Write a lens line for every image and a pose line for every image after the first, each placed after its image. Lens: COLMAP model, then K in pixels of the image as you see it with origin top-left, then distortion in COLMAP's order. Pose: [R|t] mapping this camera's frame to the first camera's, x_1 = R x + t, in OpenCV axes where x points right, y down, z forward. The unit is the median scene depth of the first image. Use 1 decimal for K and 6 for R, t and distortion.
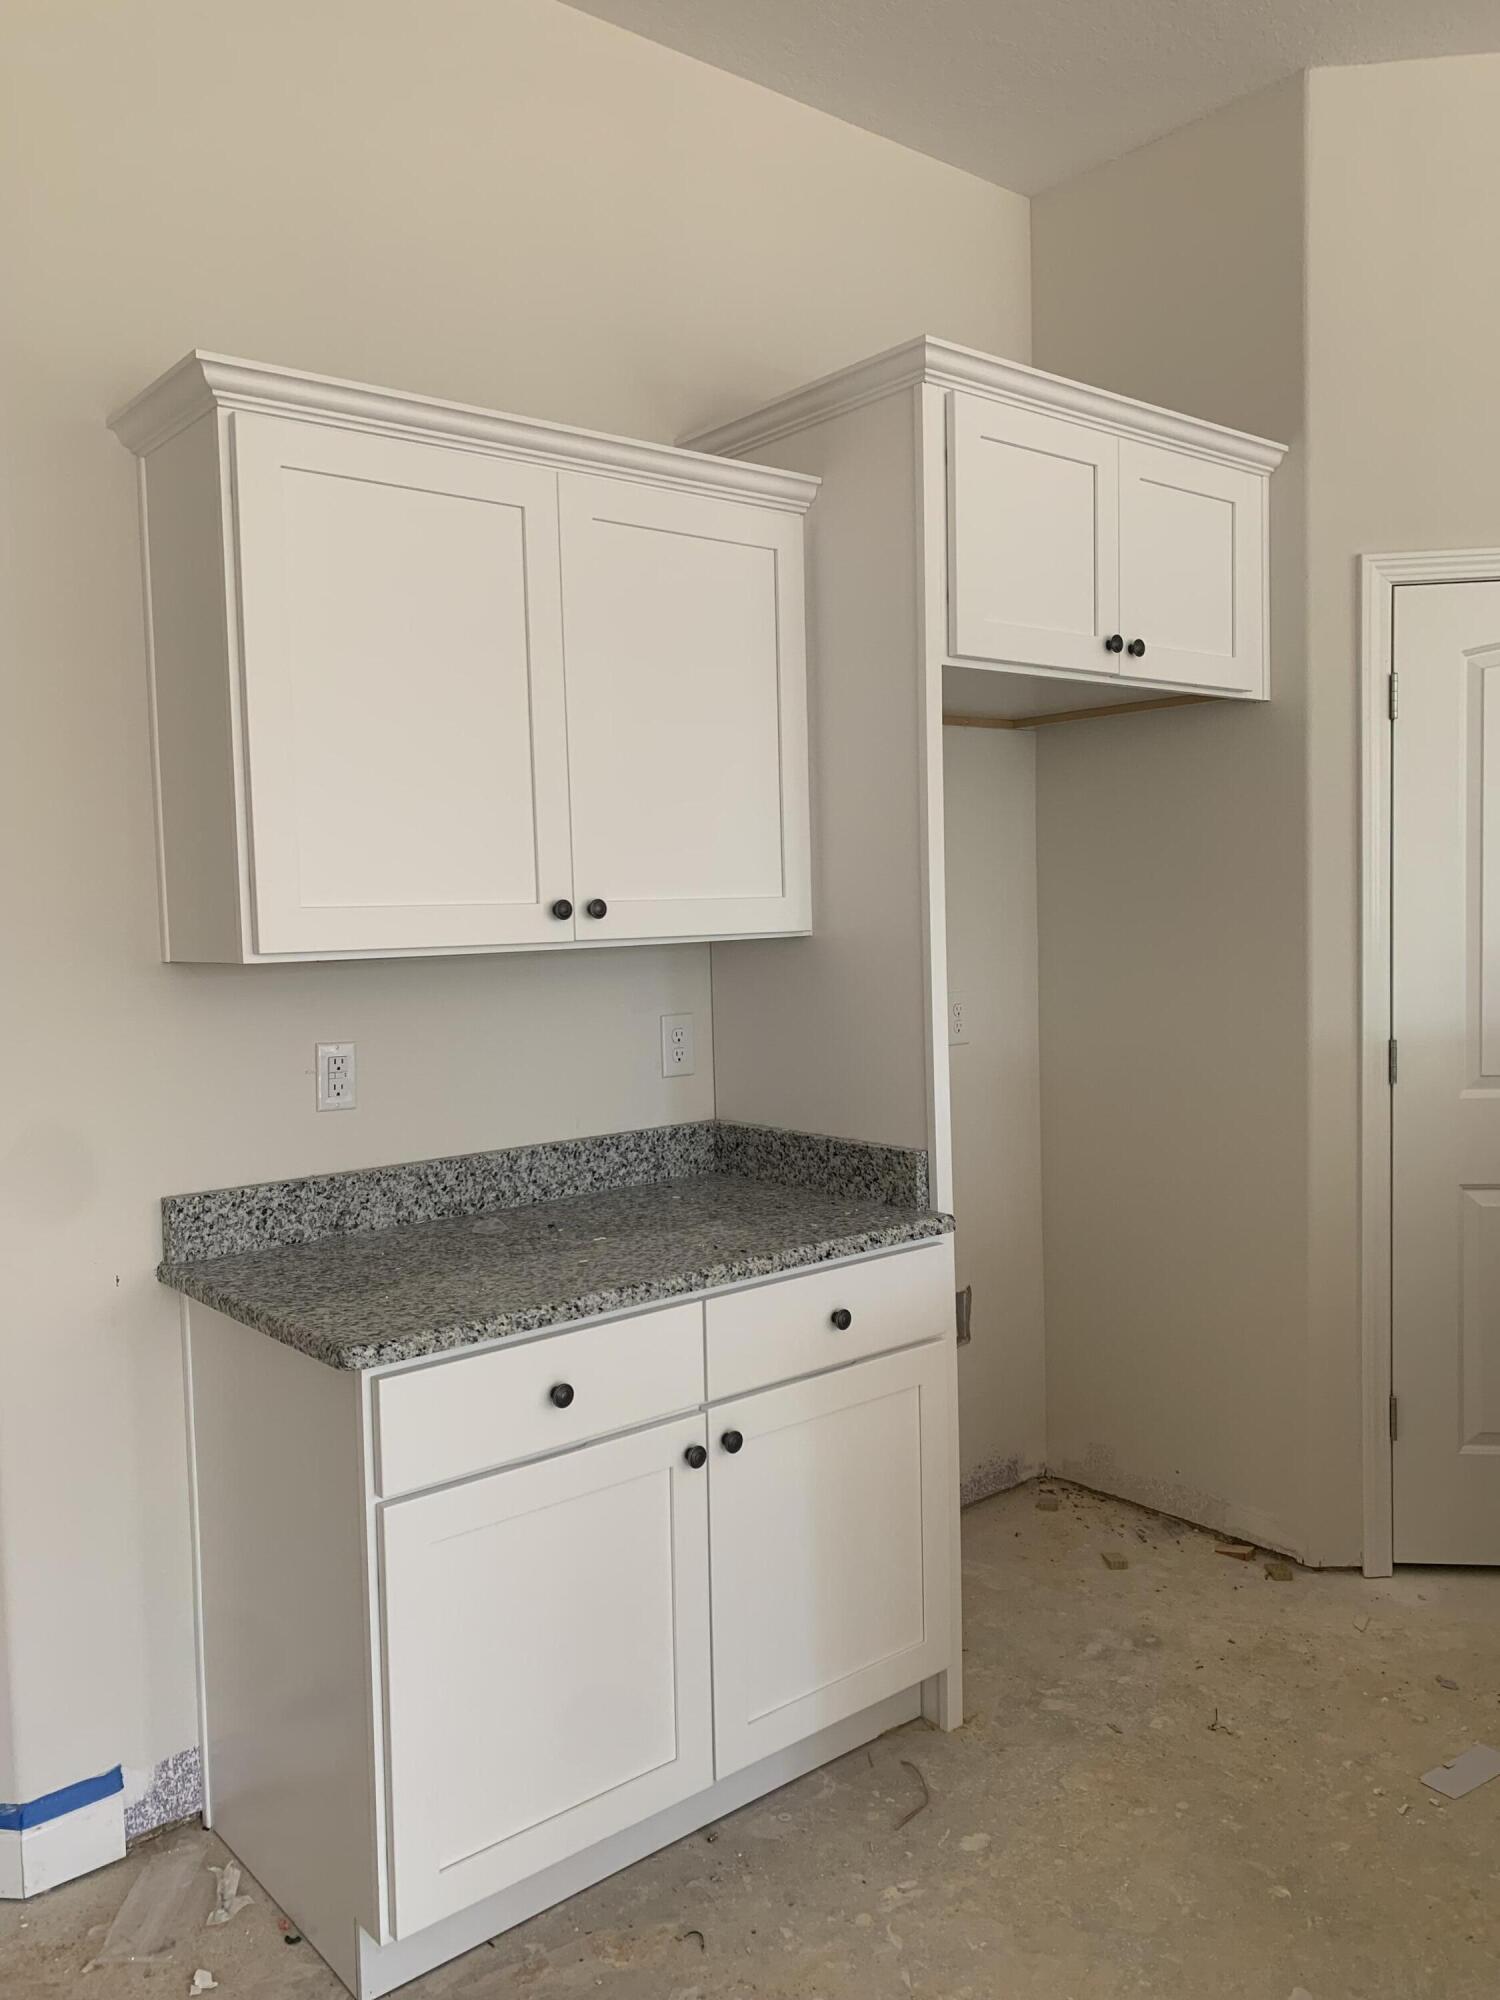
lens RADIAL K [[1538.5, 0, 749.6], [0, 1538.5, 988.8], [0, 0, 1]] dist [0.016740, -0.000777]
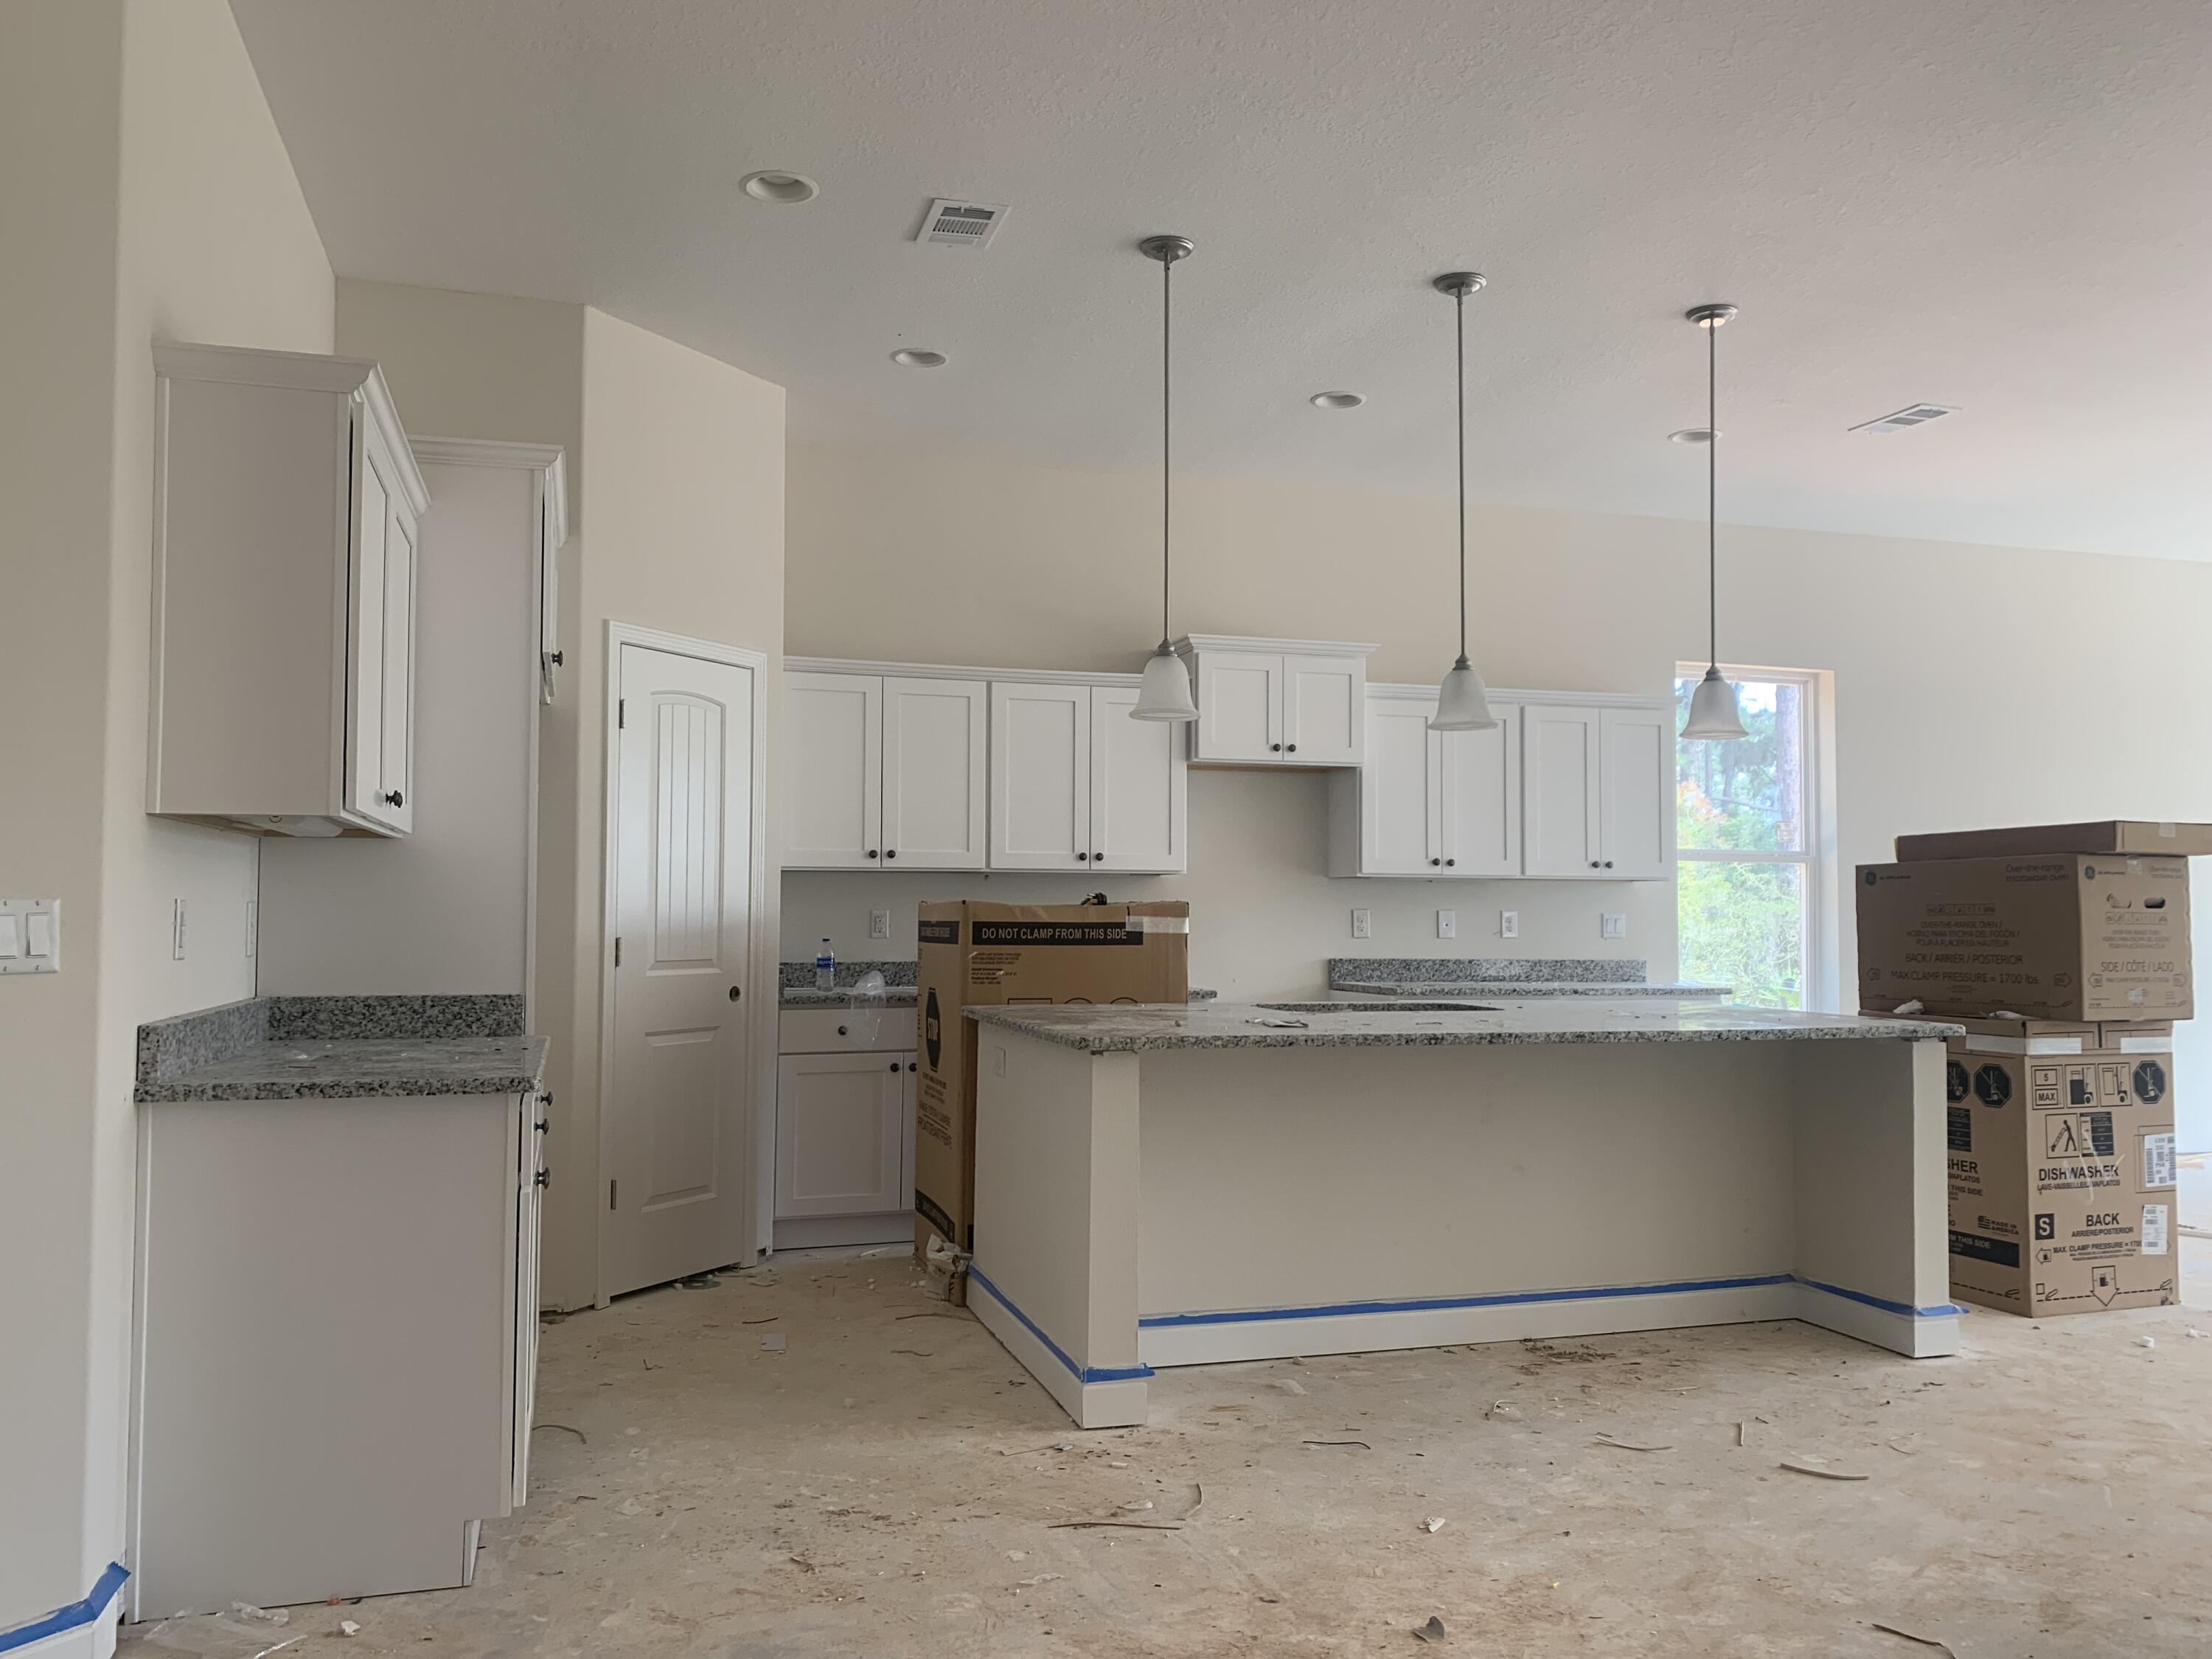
lens RADIAL K [[1701.6, 0, 1106.0], [0, 1701.6, 829.5], [0, 0, 1]] dist [0.016740, -0.000777]
pose [[0.389485, 0.069985, 0.918370, -1.036463], [0.039209, 0.994945, -0.092449, 0.110971], [-0.920198, 0.072016, 0.384772, -0.099615]]
